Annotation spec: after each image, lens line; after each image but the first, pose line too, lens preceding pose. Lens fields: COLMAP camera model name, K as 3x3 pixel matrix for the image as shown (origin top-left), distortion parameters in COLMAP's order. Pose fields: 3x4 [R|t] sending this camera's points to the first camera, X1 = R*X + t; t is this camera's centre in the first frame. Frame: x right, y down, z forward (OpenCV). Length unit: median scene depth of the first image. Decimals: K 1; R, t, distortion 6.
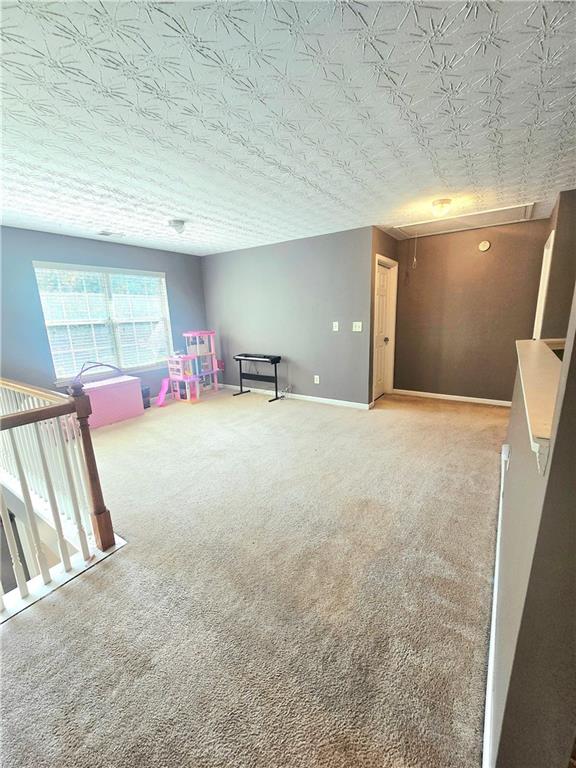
lens RADIAL K [[310.4, 0, 288.0], [0, 310.4, 384.0], [0, 0, 1]] dist [-0.000390, 0.000007]
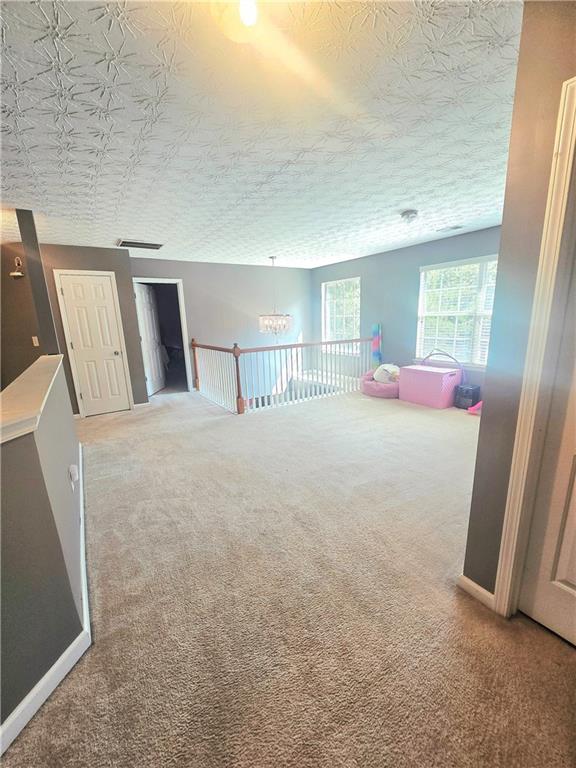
lens RADIAL K [[310.4, 0, 288.0], [0, 310.4, 384.0], [0, 0, 1]] dist [-0.000390, 0.000007]
pose [[-0.370656, 0.236864, -0.898059, 0.649229], [-0.165004, 0.934758, 0.314645, -0.233892], [0.913996, 0.264808, -0.307390, 0.943749]]
